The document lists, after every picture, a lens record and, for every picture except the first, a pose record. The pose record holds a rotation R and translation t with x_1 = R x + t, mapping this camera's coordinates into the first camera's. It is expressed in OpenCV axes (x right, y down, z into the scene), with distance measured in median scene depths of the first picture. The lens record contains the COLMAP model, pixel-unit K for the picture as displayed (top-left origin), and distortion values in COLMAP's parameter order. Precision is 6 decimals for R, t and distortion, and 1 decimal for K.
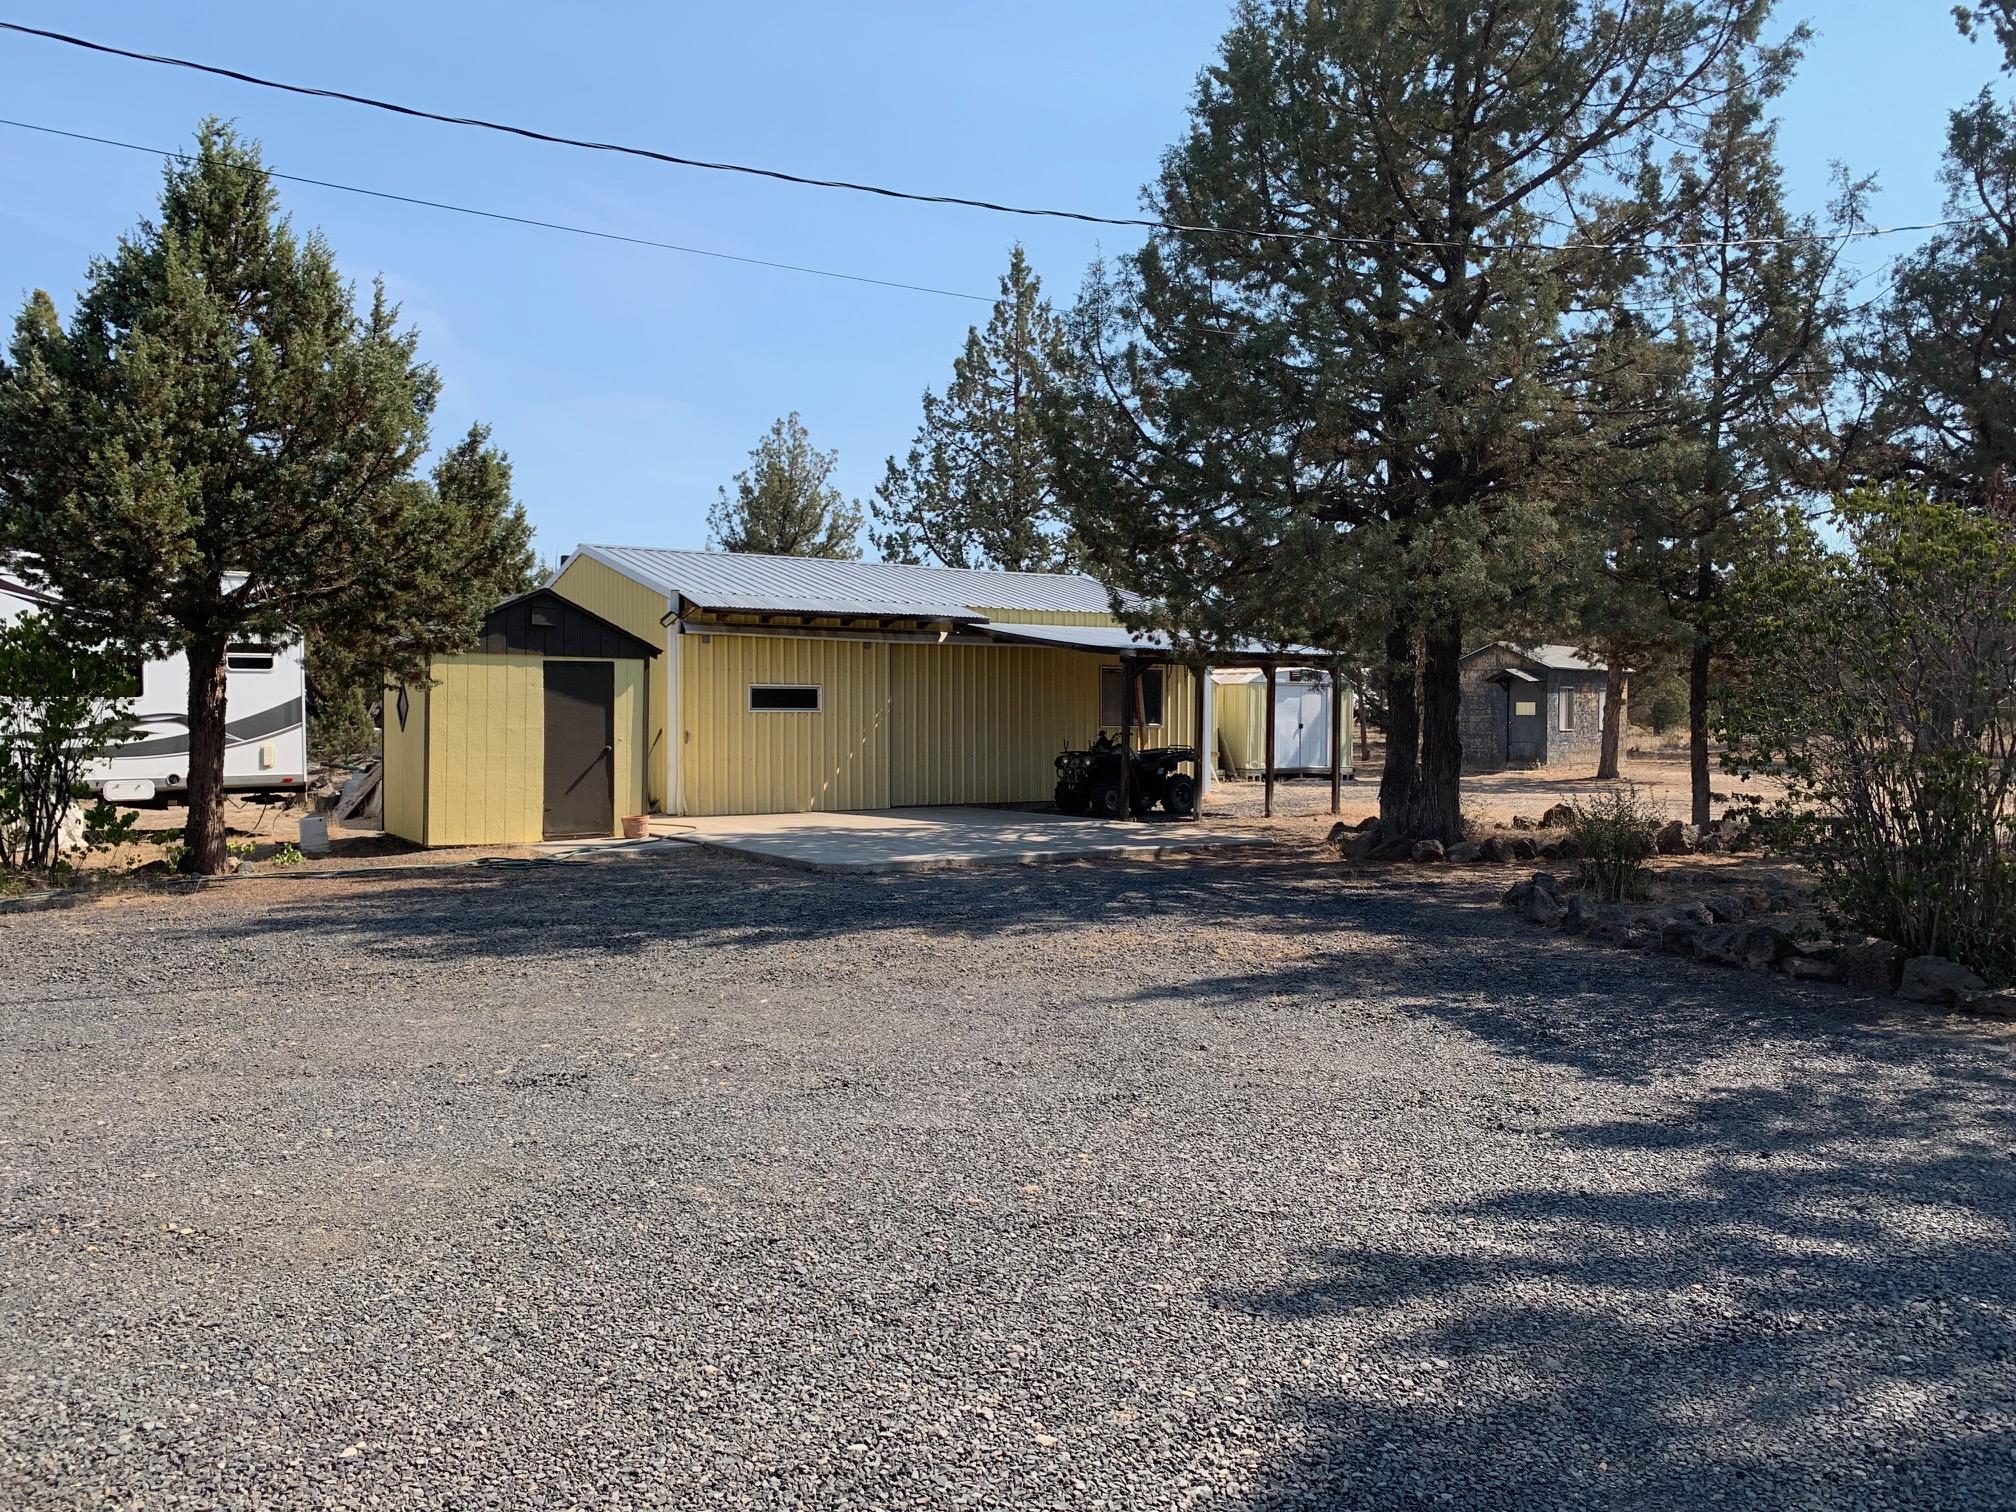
lens RADIAL K [[1548.7, 0, 1026.6], [0, 1548.7, 746.0], [0, 0, 1]] dist [0.023586, -0.030052]
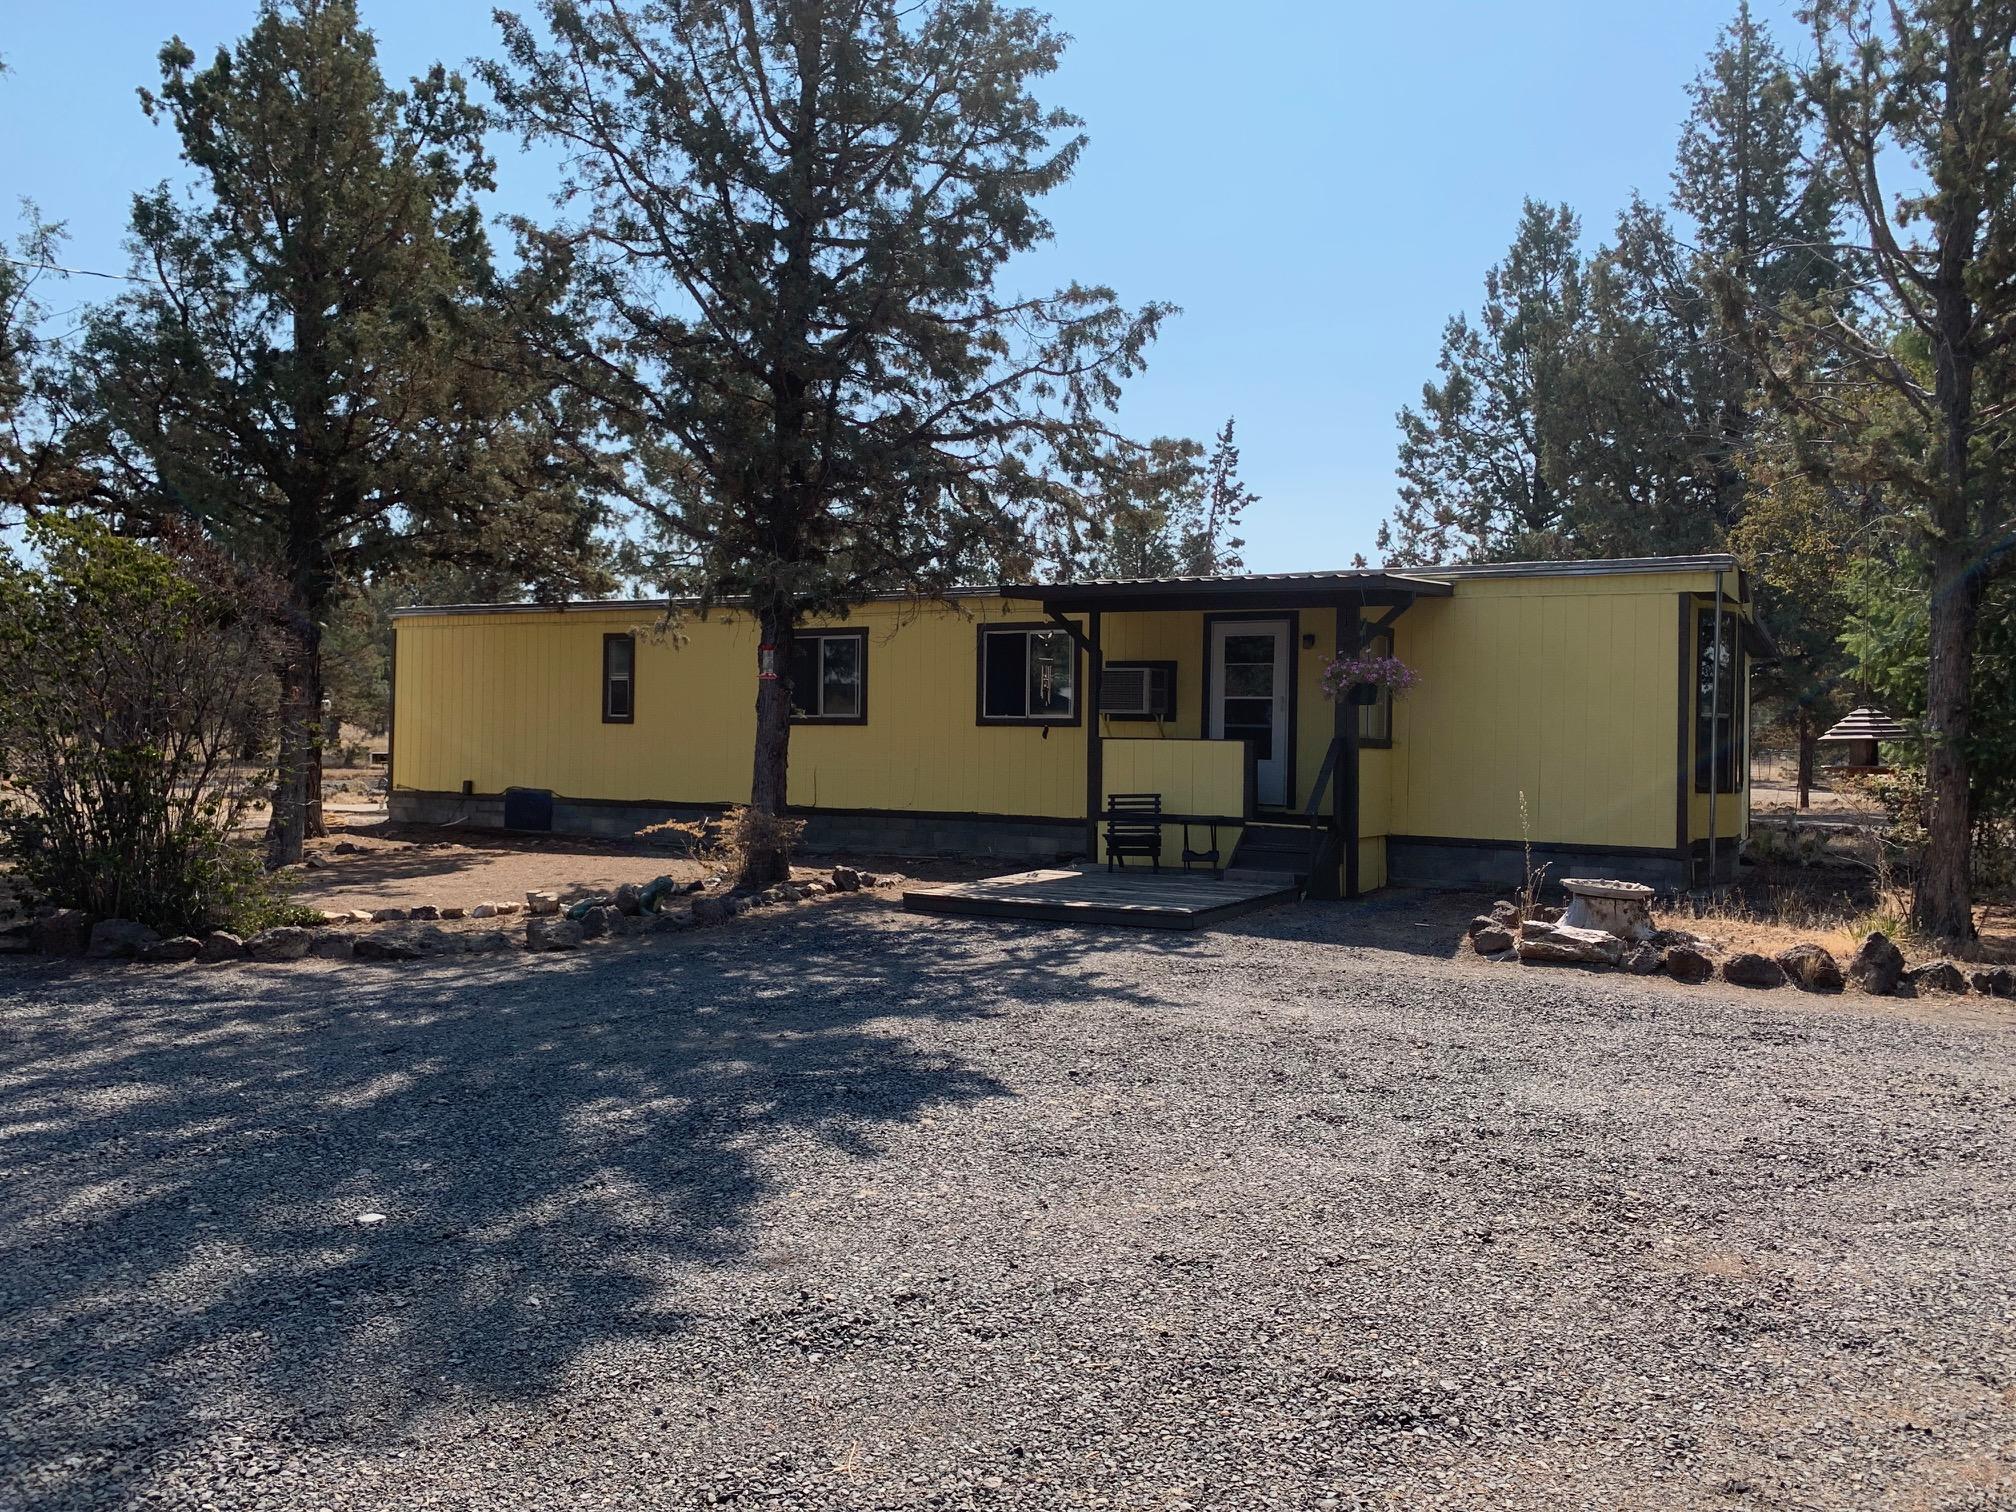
lens RADIAL K [[1548.7, 0, 1026.6], [0, 1548.7, 746.0], [0, 0, 1]] dist [0.023586, -0.030052]
pose [[0.494446, 0.003343, 0.869202, -0.098336], [0.004523, 0.999969, -0.006419, 0.013561], [-0.869197, 0.007105, 0.494416, -0.176651]]
